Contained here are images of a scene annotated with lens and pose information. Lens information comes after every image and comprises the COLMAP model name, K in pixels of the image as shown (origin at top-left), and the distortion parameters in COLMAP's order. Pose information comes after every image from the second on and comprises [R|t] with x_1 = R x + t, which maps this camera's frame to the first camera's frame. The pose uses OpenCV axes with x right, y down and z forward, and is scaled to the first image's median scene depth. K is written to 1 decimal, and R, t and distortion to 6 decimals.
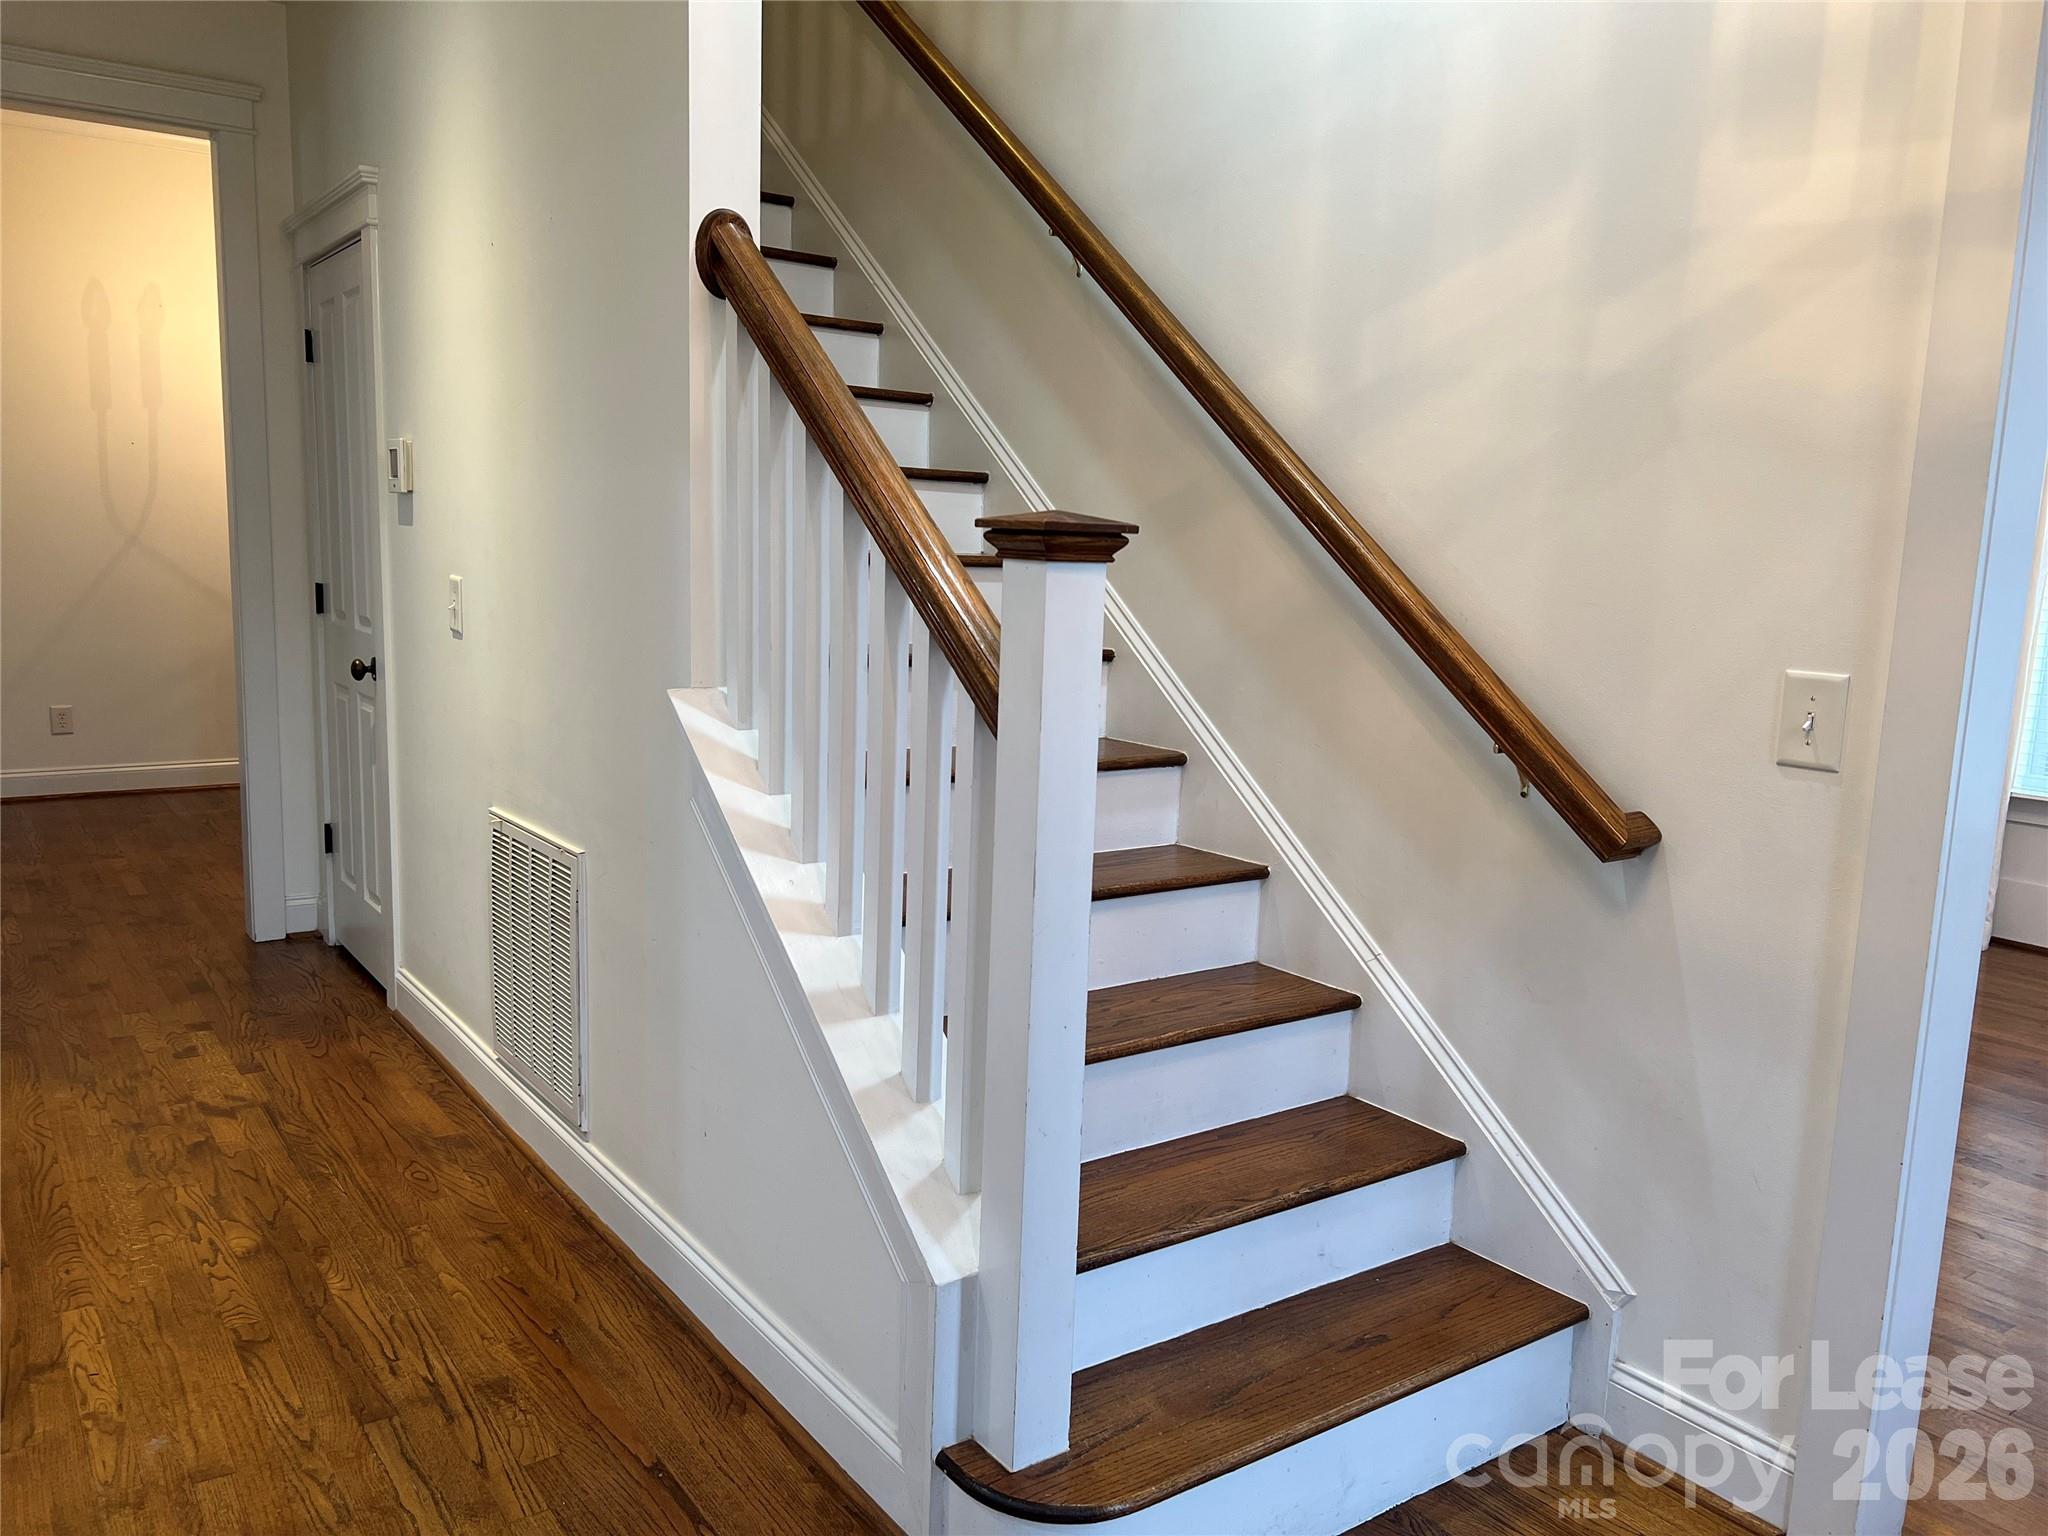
lens RADIAL K [[1536.5, 0, 1029.8], [0, 1536.5, 776.9], [0, 0, 1]] dist [0.039808, -0.037803]
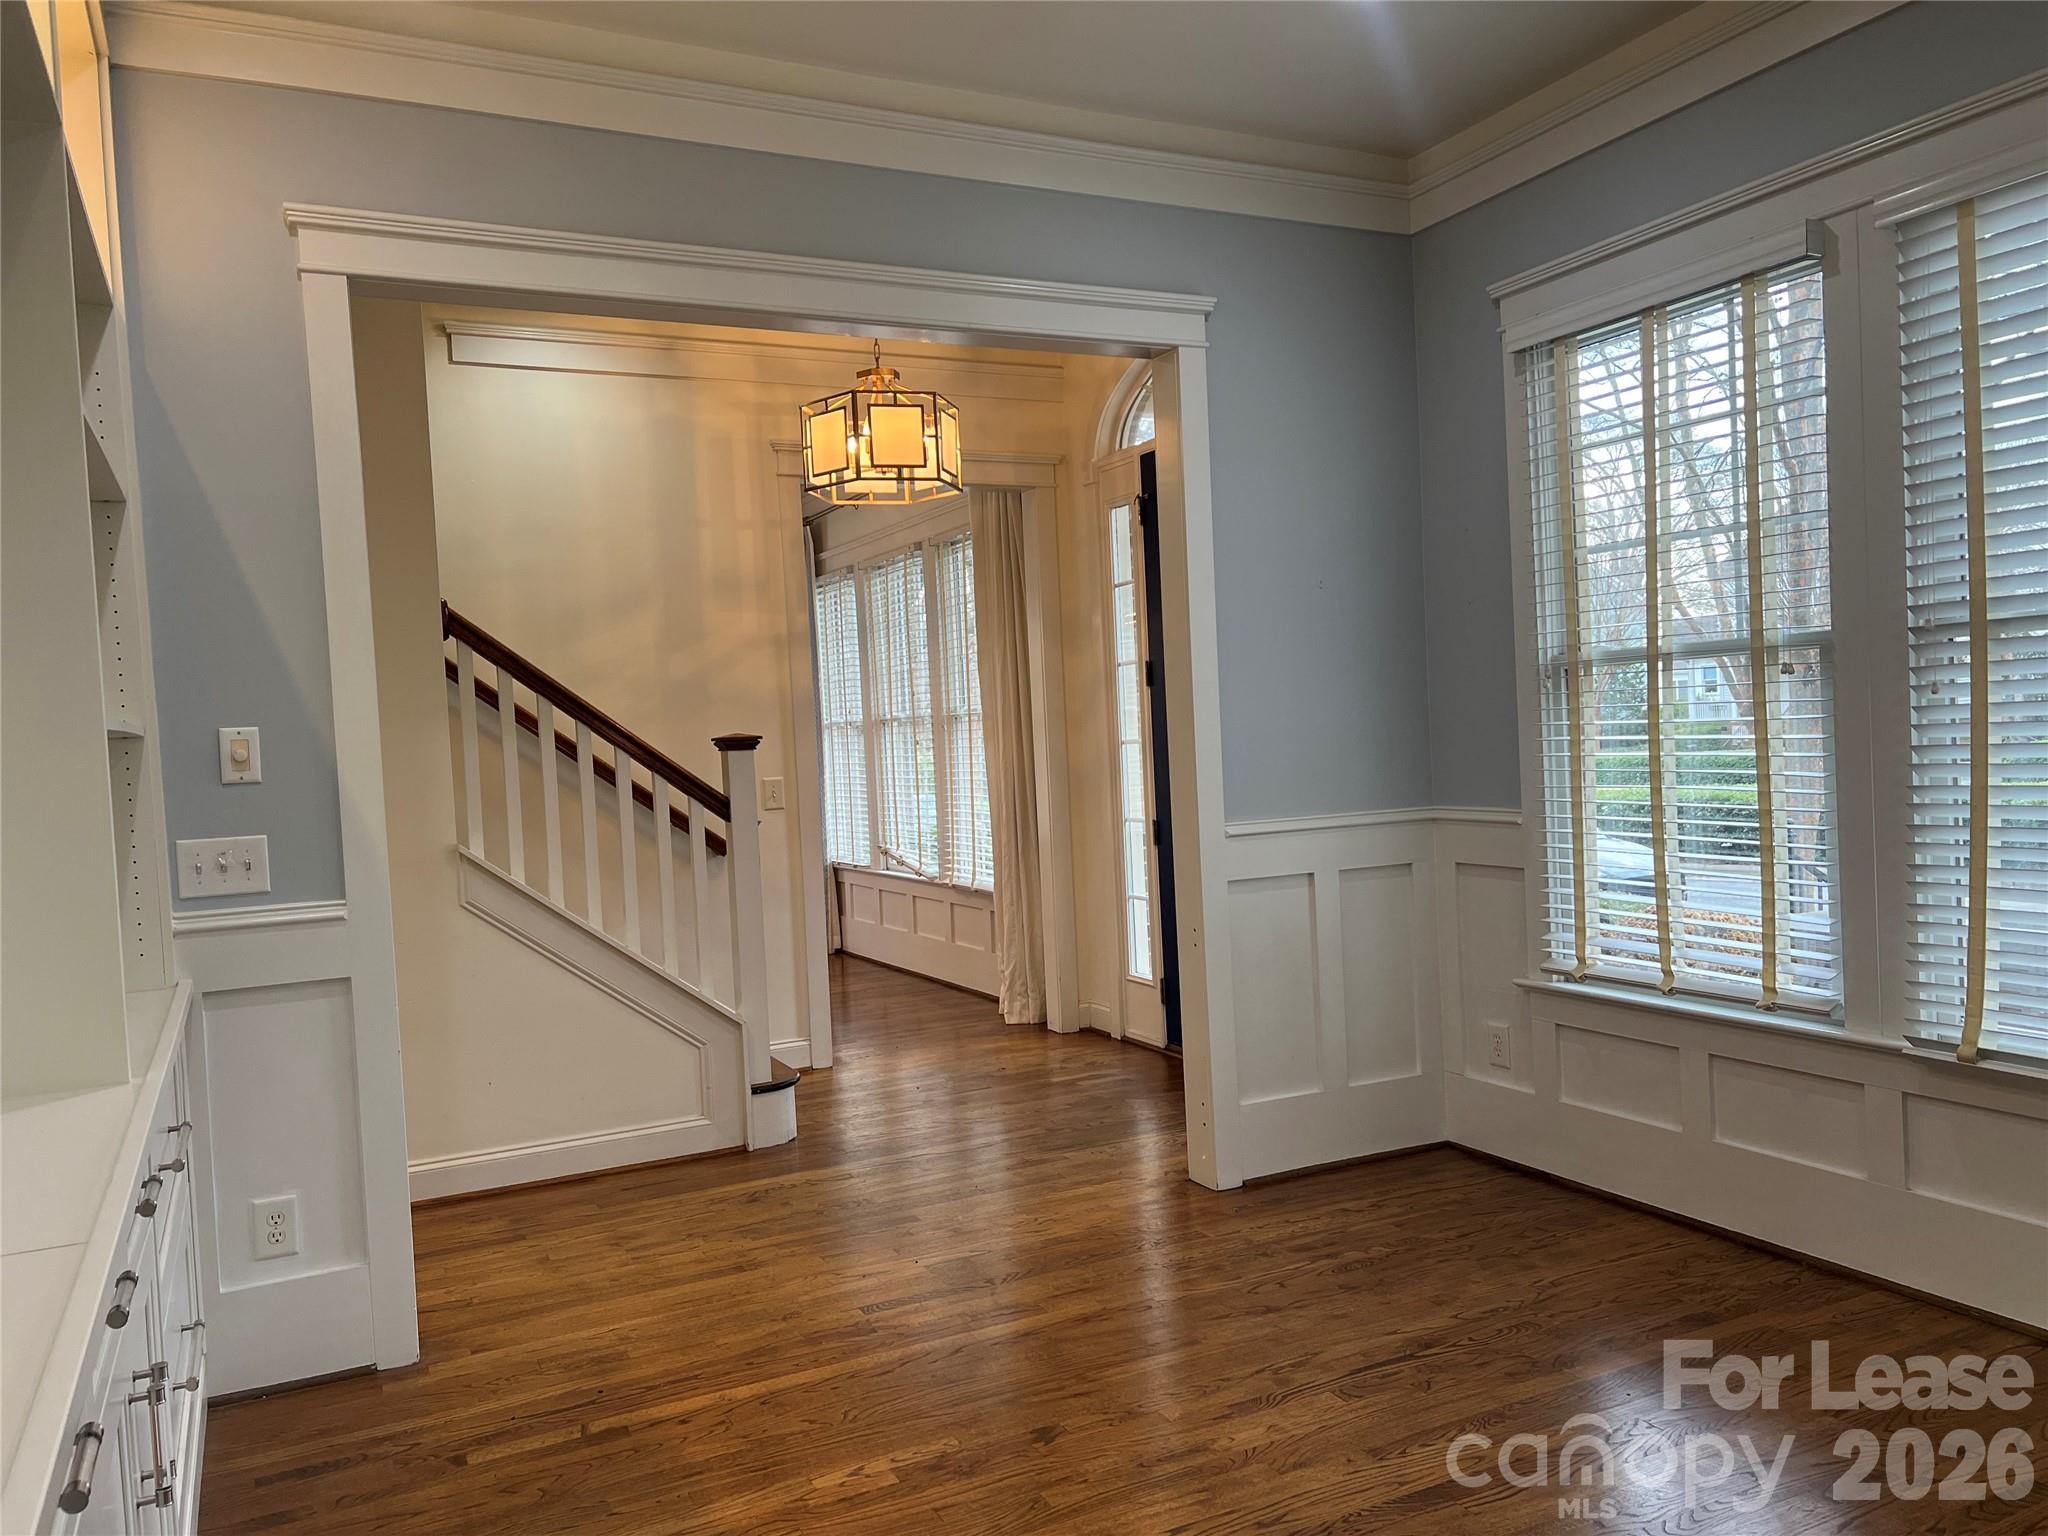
lens RADIAL K [[1536.5, 0, 1029.8], [0, 1536.5, 776.9], [0, 0, 1]] dist [0.039808, -0.037803]
pose [[0.147803, -0.075170, 0.986156, -2.245711], [0.199958, 0.978787, 0.044640, -0.093139], [-0.968592, 0.190592, 0.159698, 0.012117]]
